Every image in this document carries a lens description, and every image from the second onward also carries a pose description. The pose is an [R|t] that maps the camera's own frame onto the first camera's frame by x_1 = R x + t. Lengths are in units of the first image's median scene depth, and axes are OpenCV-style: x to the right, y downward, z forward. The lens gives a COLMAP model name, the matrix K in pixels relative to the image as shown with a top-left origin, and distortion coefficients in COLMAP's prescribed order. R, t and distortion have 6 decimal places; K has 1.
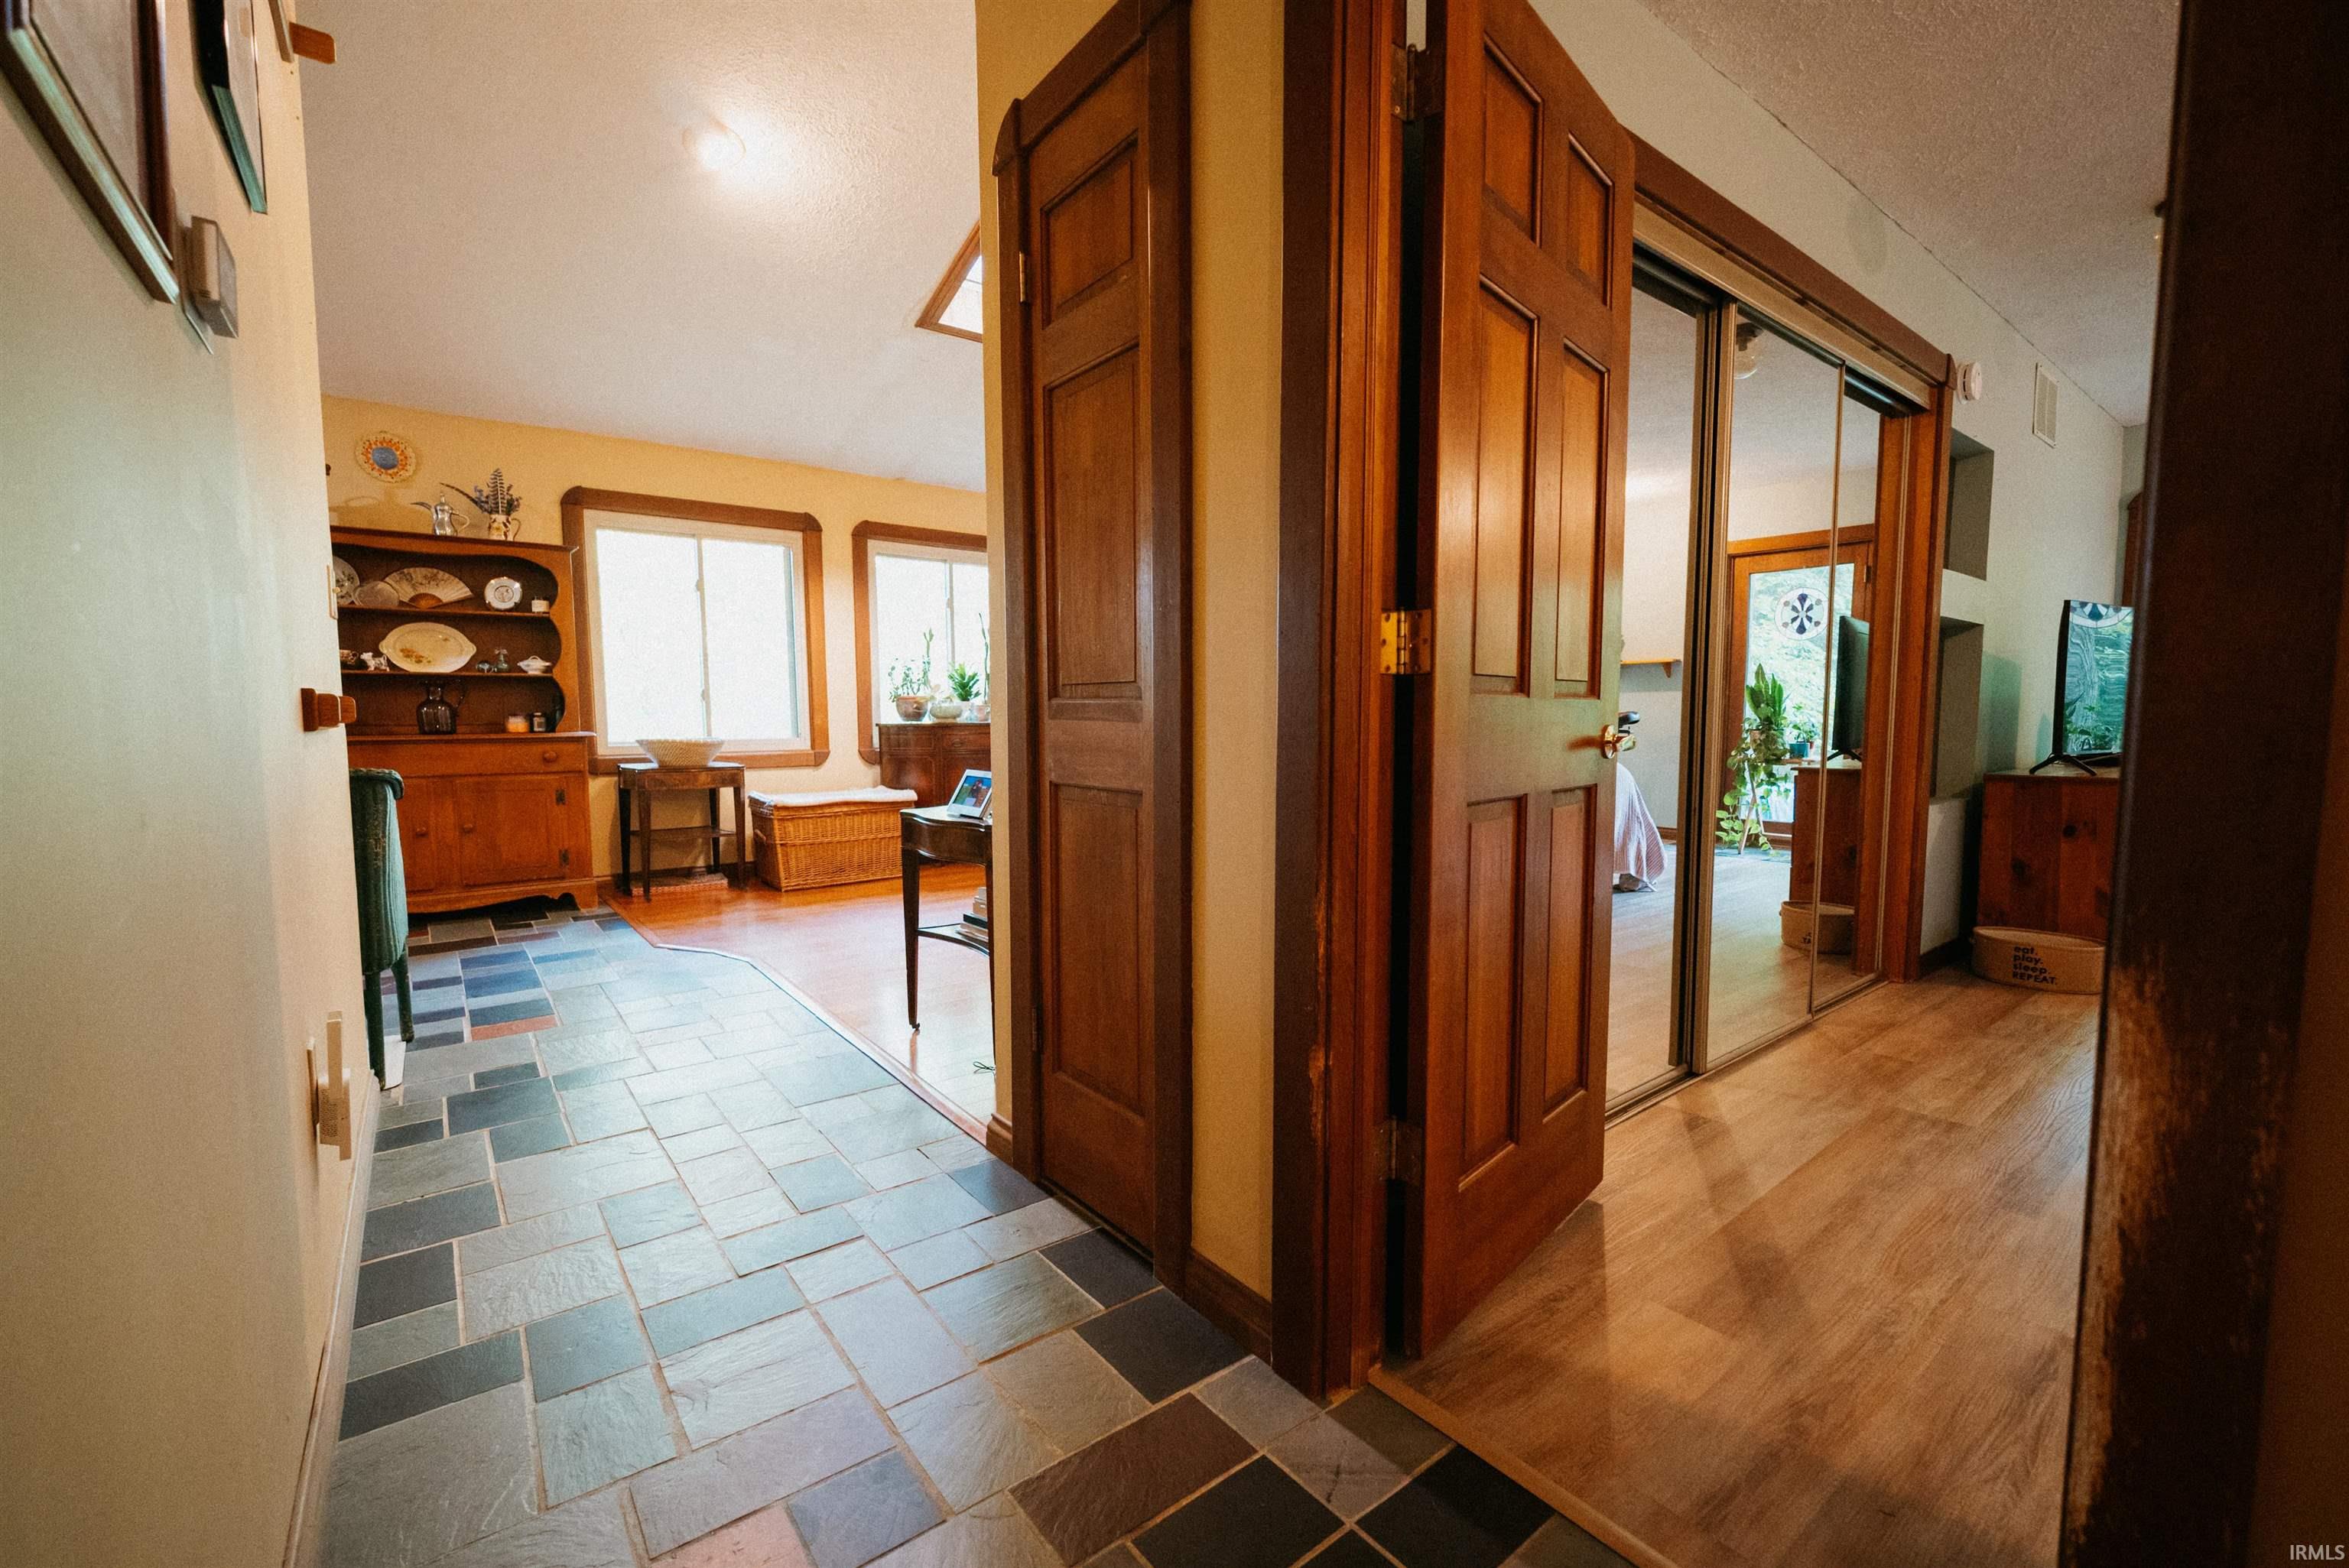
lens RADIAL K [[970.2, 0, 1168.0], [0, 970.2, 789.2], [0, 0, 1]] dist [0.001062, -0.002249]
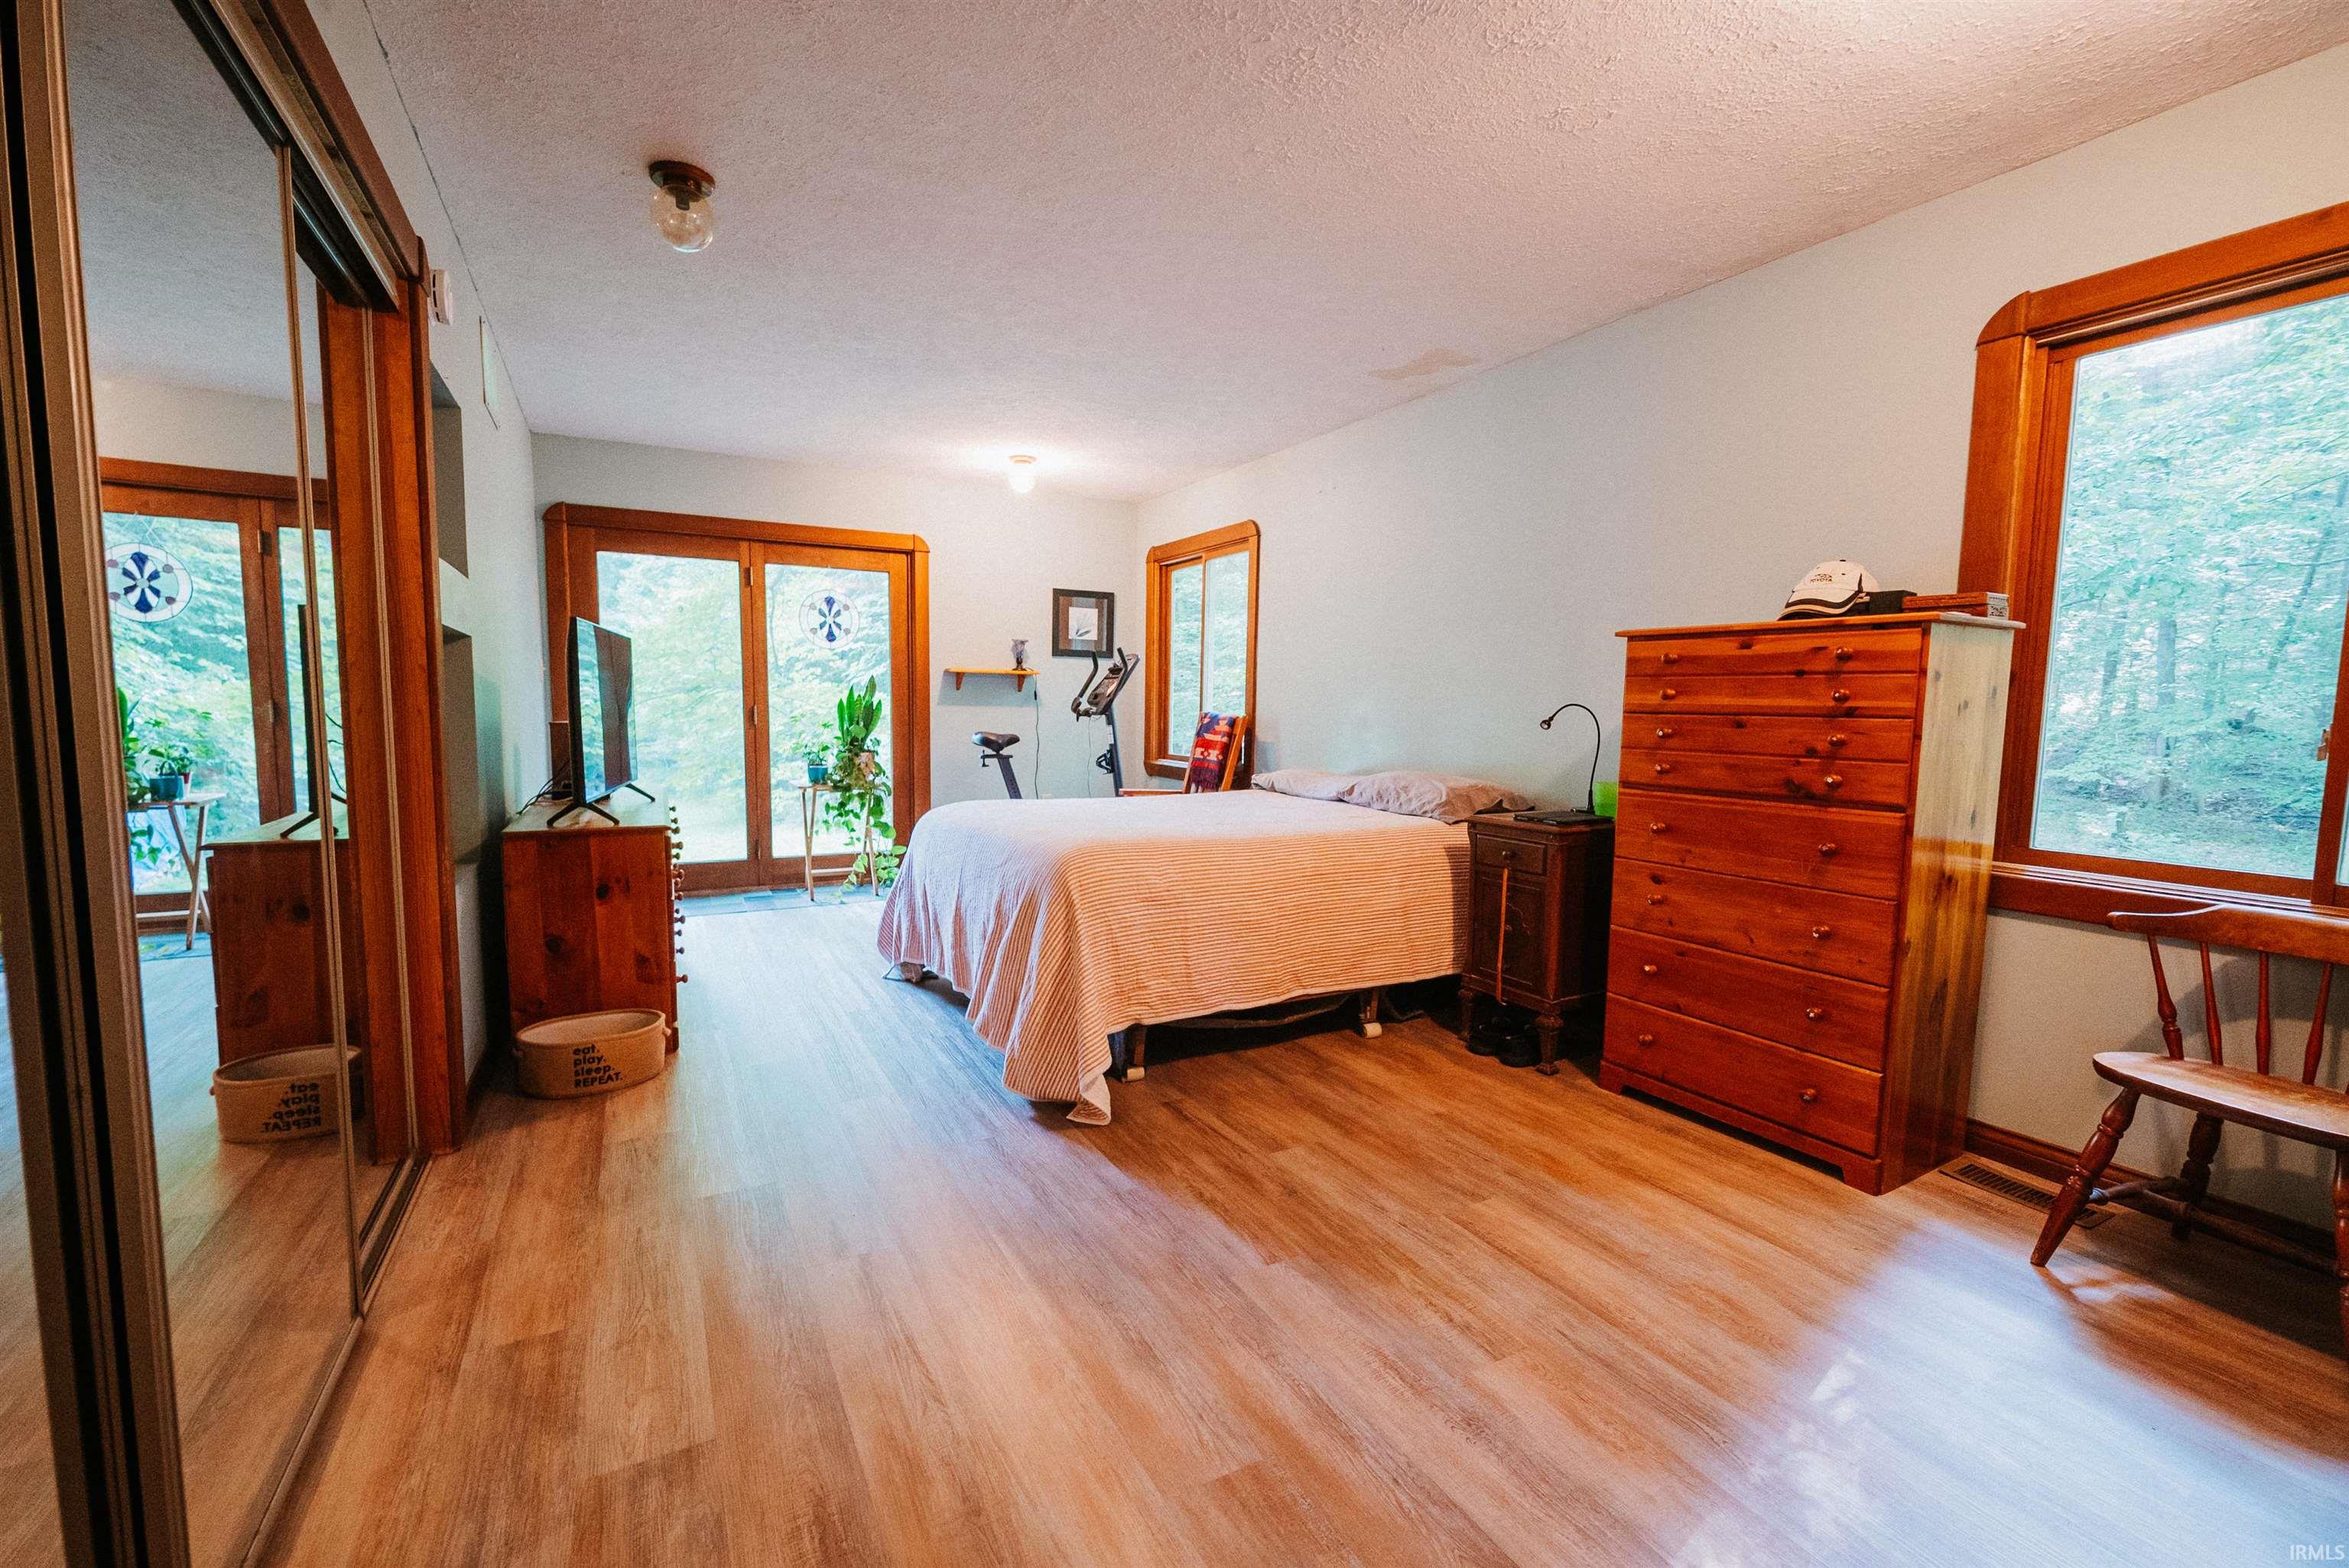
lens RADIAL K [[970.2, 0, 1171.3], [0, 970.2, 796.3], [0, 0, 1]] dist [0.001062, -0.002249]
pose [[0.154785, -0.080277, 0.984681, 0.179446], [0.061135, 0.995561, 0.071554, -0.072149], [-0.986055, 0.049123, 0.159006, 0.377814]]
